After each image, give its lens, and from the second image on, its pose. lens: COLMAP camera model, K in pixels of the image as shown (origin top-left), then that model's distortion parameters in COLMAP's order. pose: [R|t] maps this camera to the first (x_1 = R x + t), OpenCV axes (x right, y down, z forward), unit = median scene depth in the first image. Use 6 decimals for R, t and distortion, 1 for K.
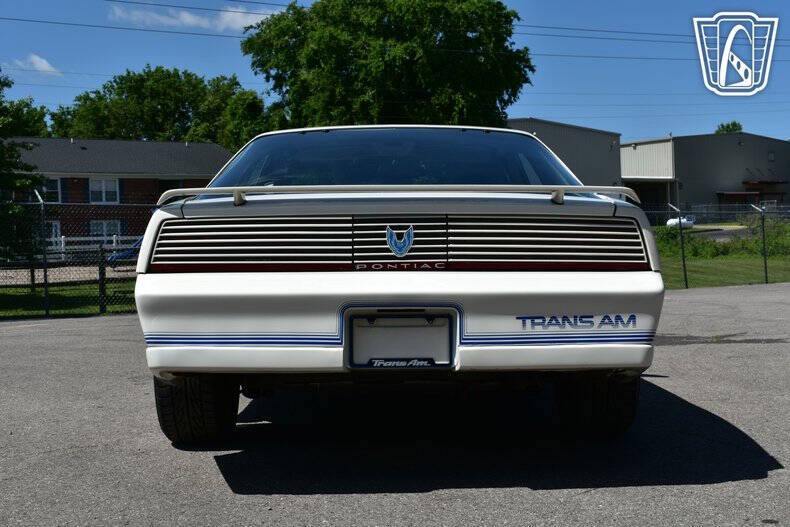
lens RADIAL K [[1158.5, 0, 371.0], [0, 1158.5, 226.0], [0, 0, 1]] dist [-0.023889, 0.000000]
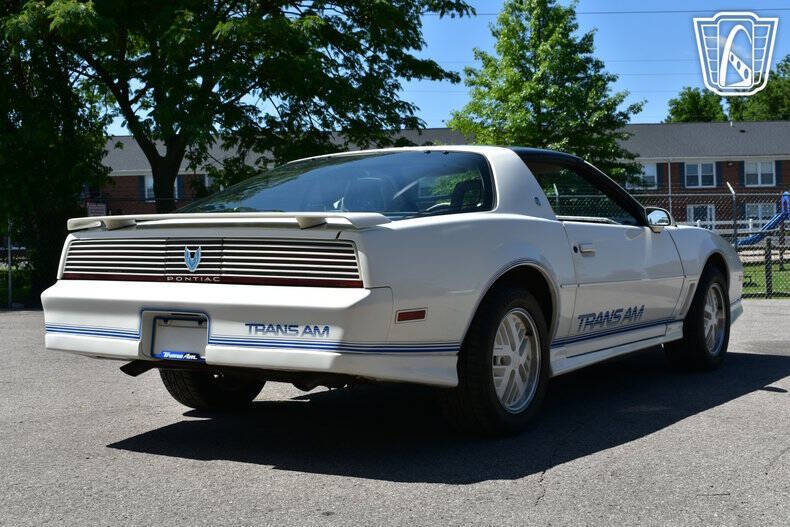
lens RADIAL K [[1158.5, 0, 396.1], [0, 1158.5, 263.1], [0, 0, 1]] dist [-0.023889, 0.000000]
pose [[0.832405, 0.015096, -0.553961, 0.914089], [0.007385, 0.999238, 0.038326, -0.029166], [0.554118, -0.035994, 0.831660, 0.084969]]
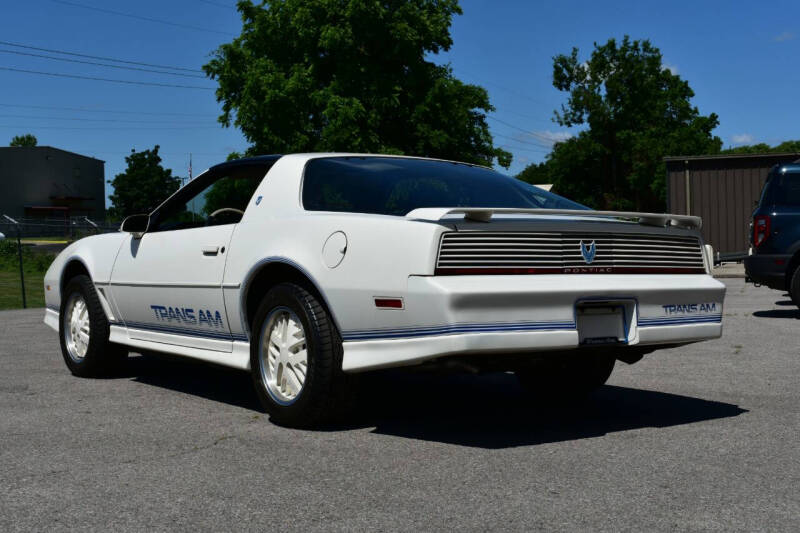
lens RADIAL K [[1173.1, 0, 367.0], [0, 1173.1, 244.8], [0, 0, 1]] dist [-0.023889, 0.000000]
pose [[0.833362, 0.013454, 0.552564, -0.965050], [-0.015709, 0.999876, -0.000653, 0.009960], [-0.552504, -0.008136, 0.833470, -0.000314]]
